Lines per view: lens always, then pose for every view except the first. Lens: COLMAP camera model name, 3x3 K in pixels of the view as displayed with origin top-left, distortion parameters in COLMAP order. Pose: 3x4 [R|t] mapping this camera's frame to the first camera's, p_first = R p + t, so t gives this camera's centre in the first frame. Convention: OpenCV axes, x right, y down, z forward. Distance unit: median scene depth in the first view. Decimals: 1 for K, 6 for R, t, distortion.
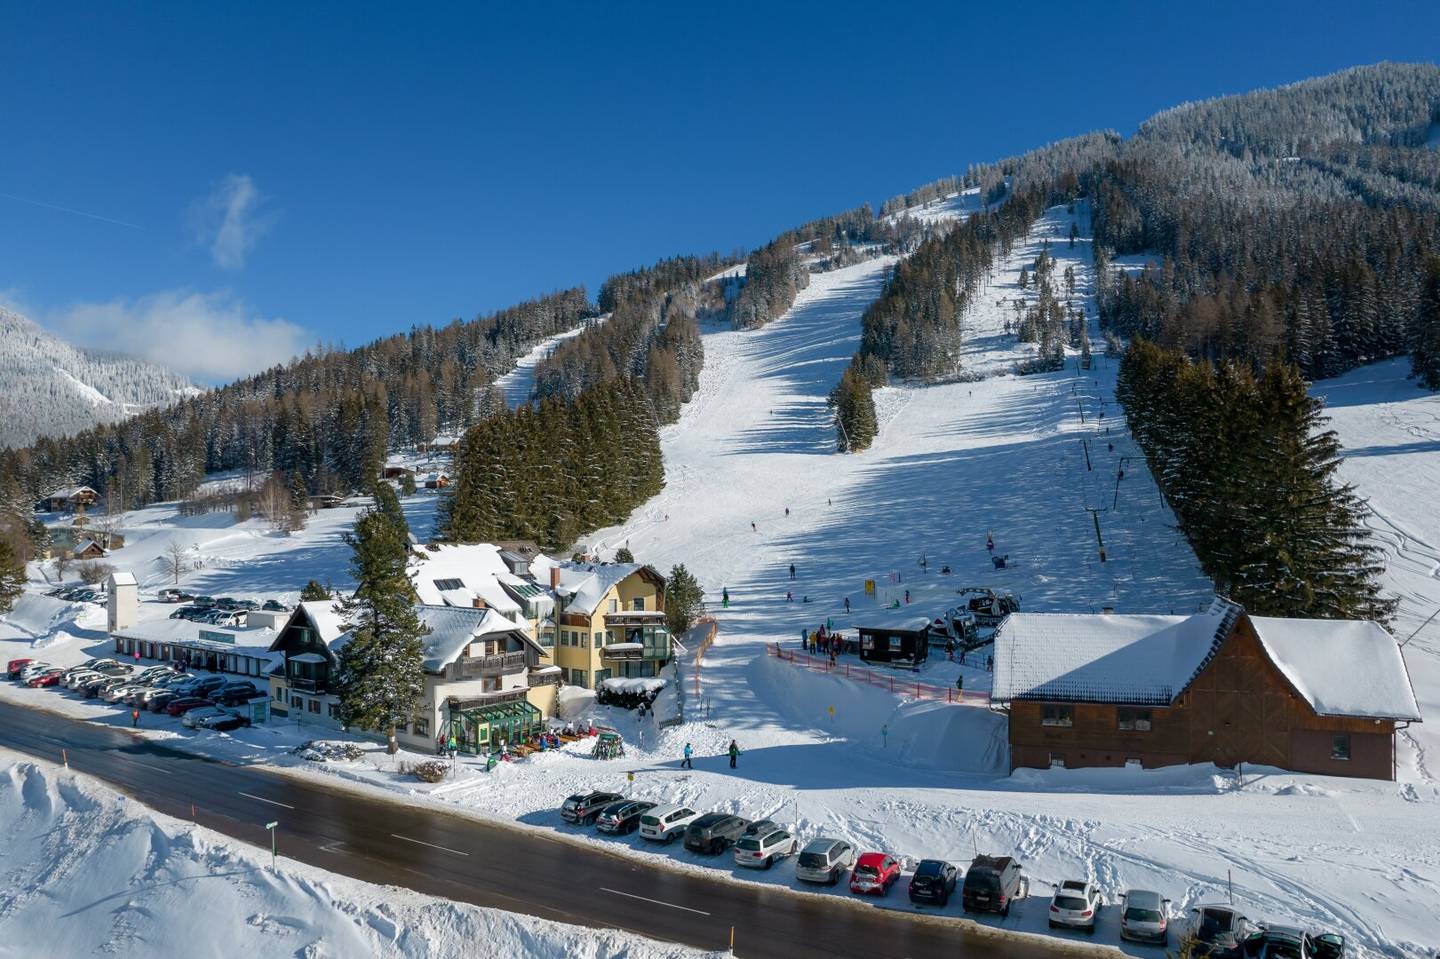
lens RADIAL K [[1792.5, 0, 720.0], [0, 1792.5, 479.5], [0, 0, 1]] dist [-0.070267, -0.017867]
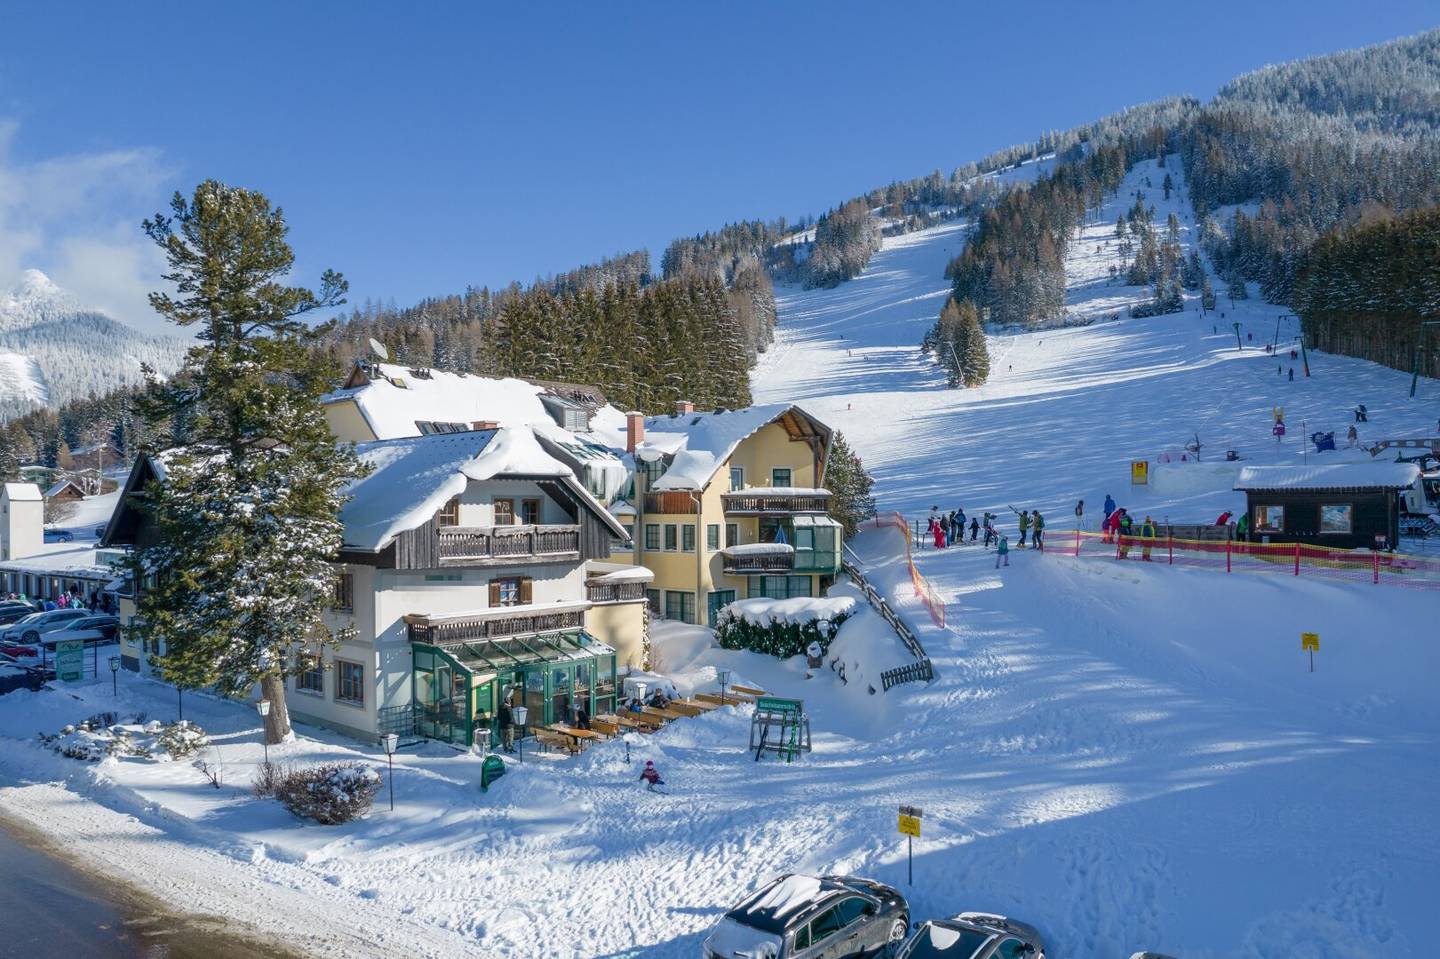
lens RADIAL K [[1792.5, 0, 720.0], [0, 1792.5, 479.5], [0, 0, 1]] dist [-0.070267, -0.017867]
pose [[0.999419, -0.000616, -0.034084, -0.043889], [0.000934, 0.999956, 0.009313, 0.062066], [0.034076, -0.009339, 0.999376, 0.414006]]
